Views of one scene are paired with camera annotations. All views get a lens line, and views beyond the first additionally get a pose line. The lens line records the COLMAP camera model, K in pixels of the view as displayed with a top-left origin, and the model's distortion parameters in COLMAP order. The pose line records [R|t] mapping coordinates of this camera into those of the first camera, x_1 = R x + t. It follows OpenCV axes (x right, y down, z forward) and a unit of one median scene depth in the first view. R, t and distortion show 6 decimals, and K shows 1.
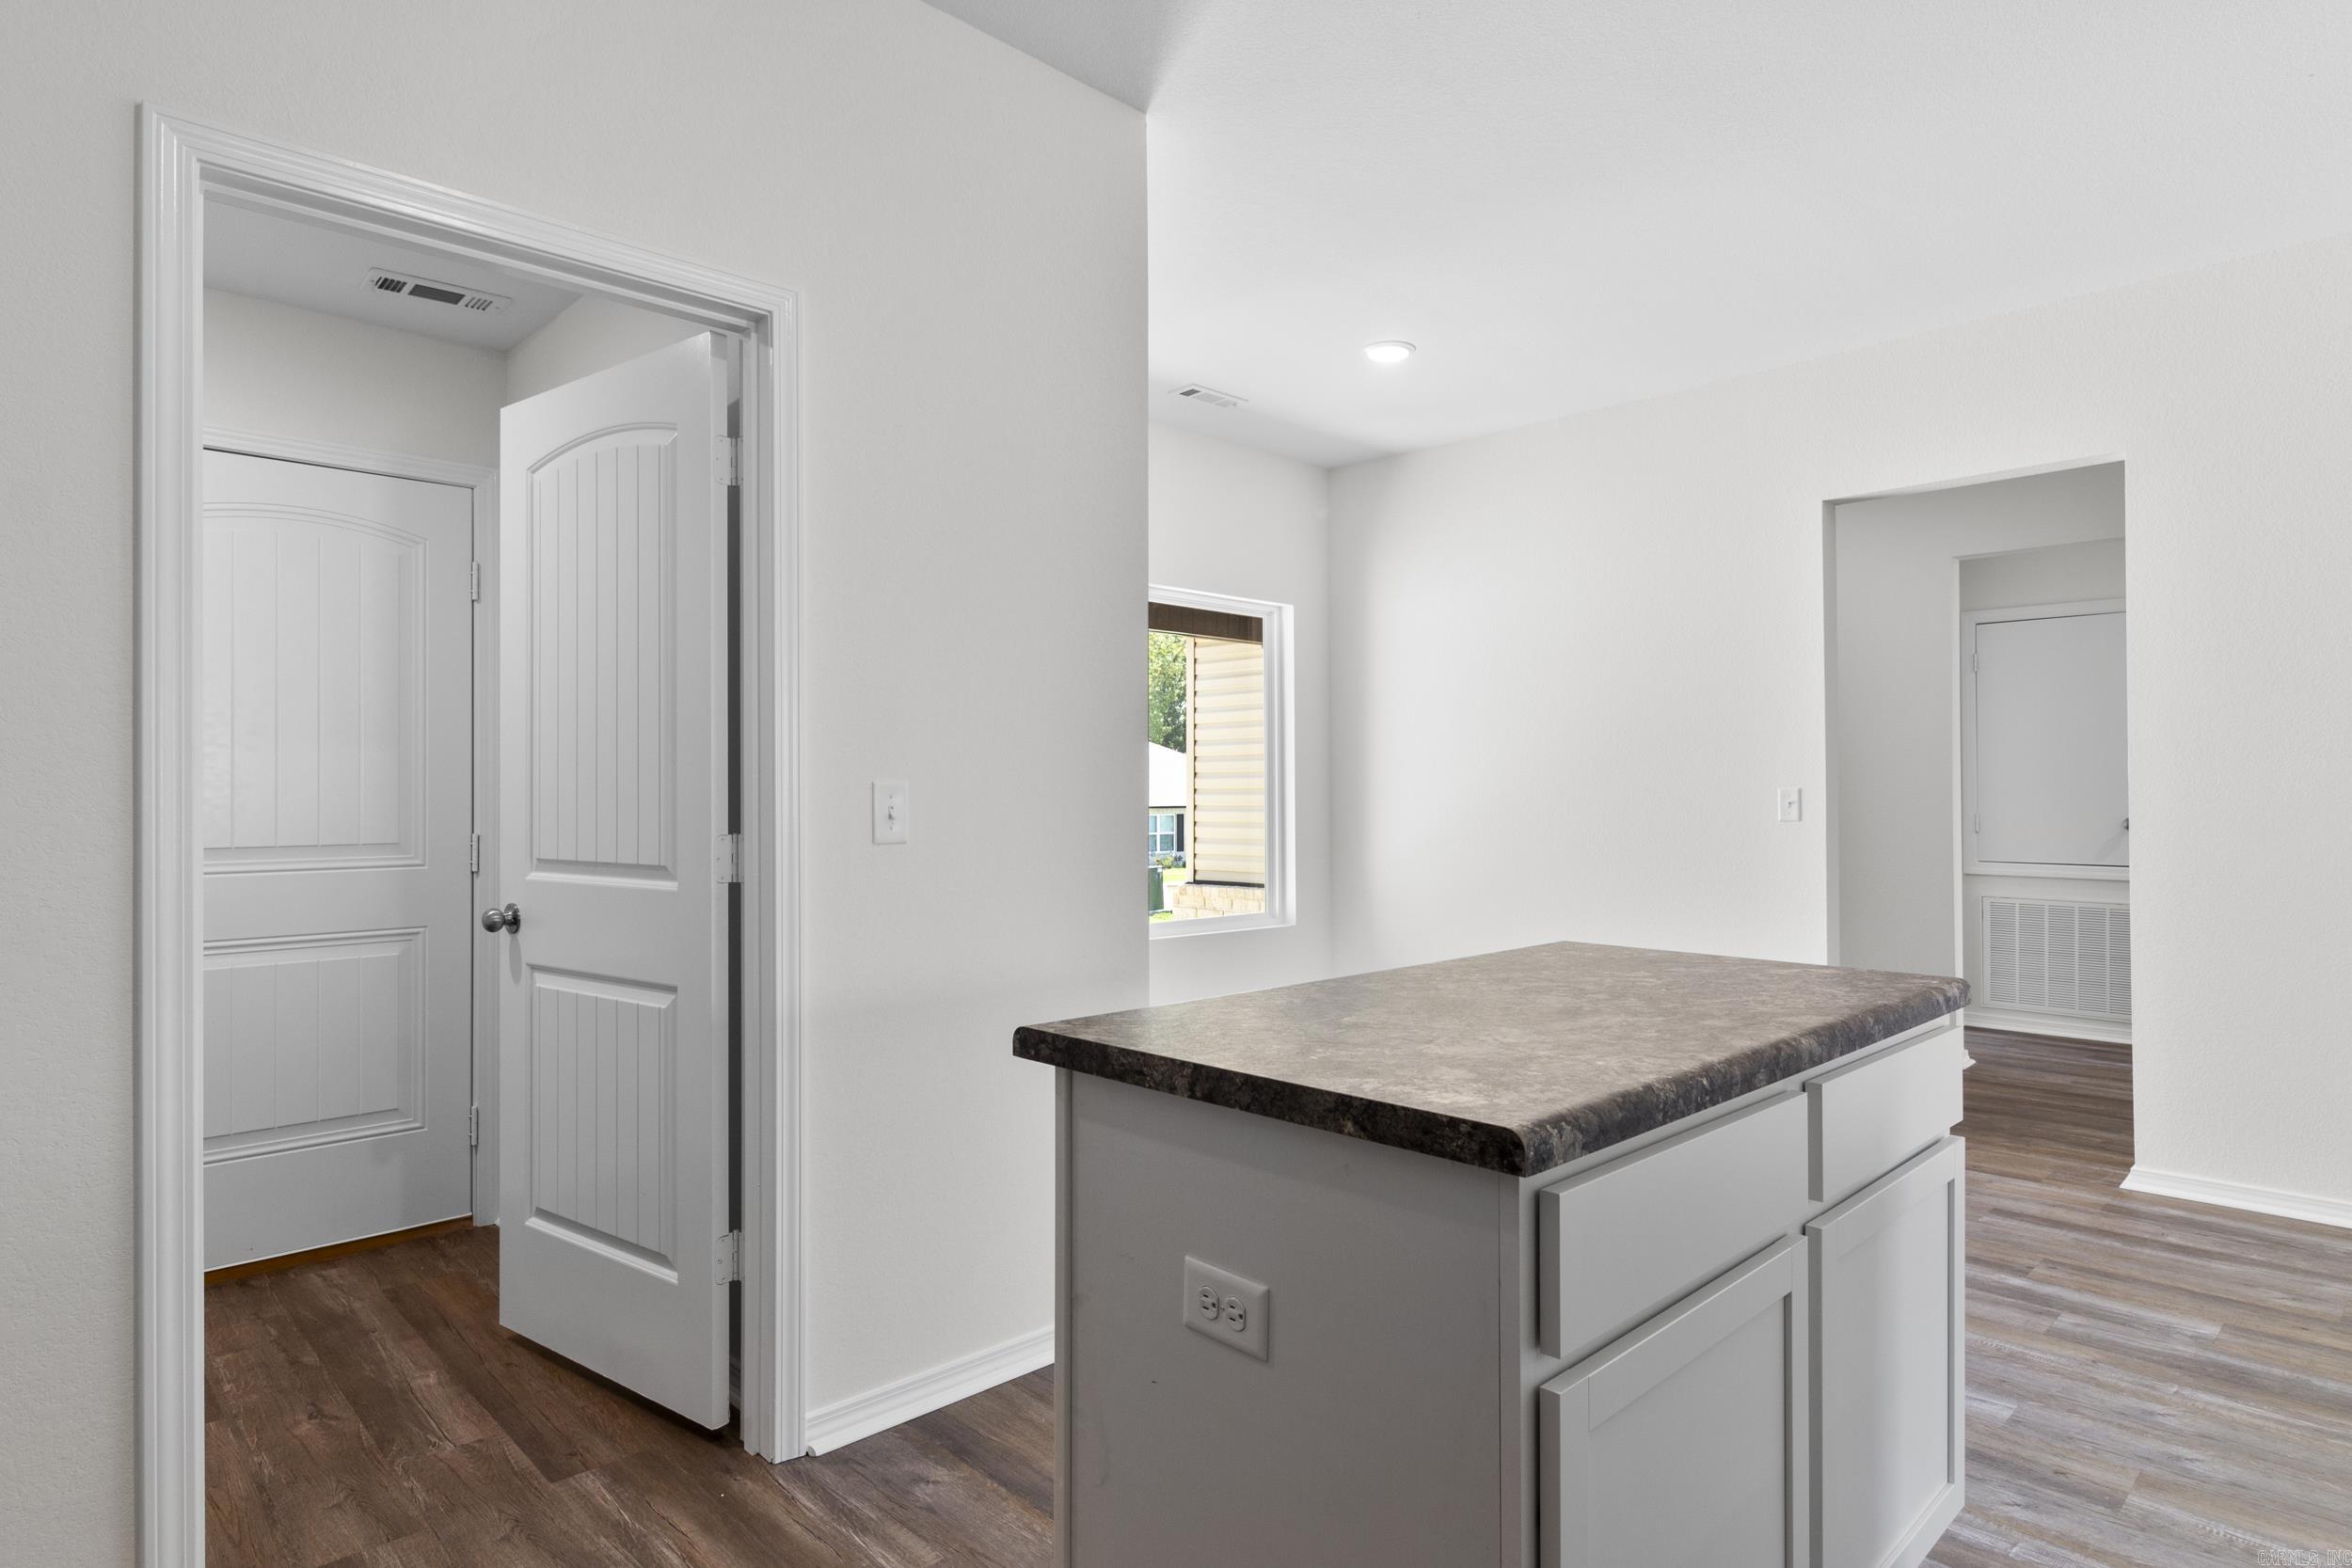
lens RADIAL K [[1280.2, 0, 1196.2], [0, 1280.2, 782.9], [0, 0, 1]] dist [0.000993, 0.000655]
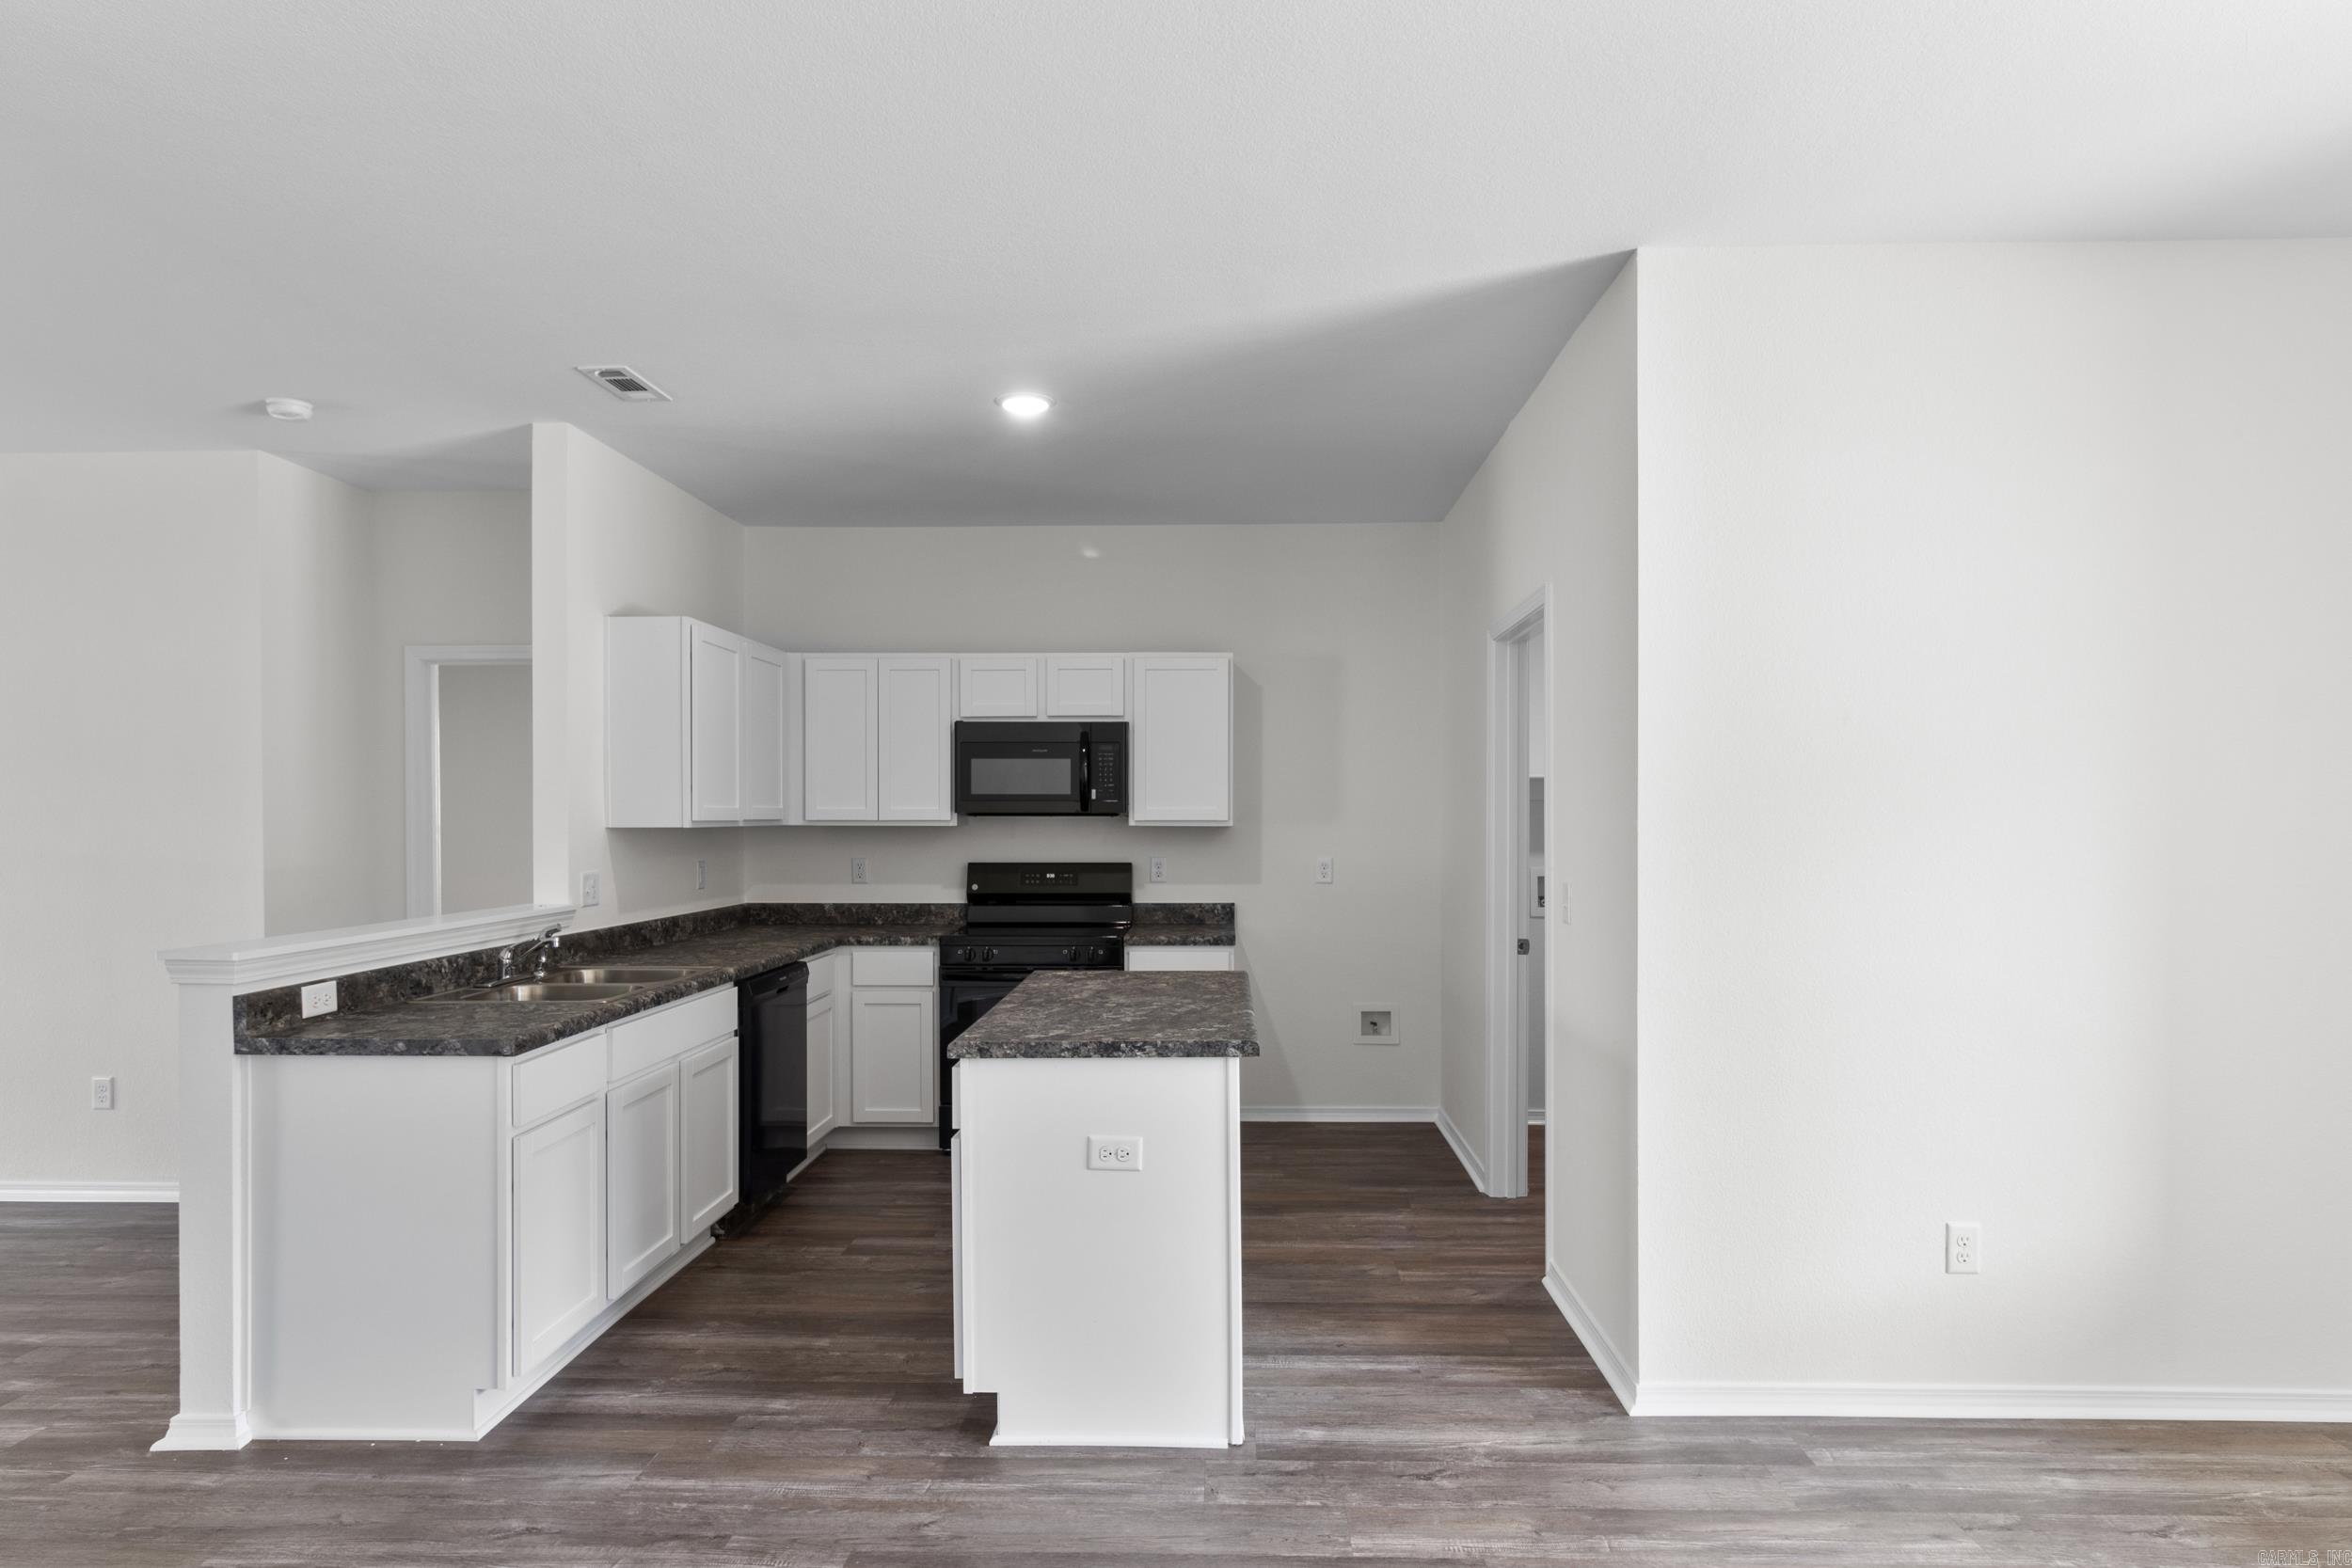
lens RADIAL K [[1306.0, 0, 1197.8], [0, 1306.0, 827.4], [0, 0, 1]] dist [0.005616, 0.001727]
pose [[-0.713620, 0.010810, -0.700449, 1.275954], [0.009897, 0.999937, 0.005349, -0.087153], [0.700463, -0.003116, -0.713682, 2.000701]]
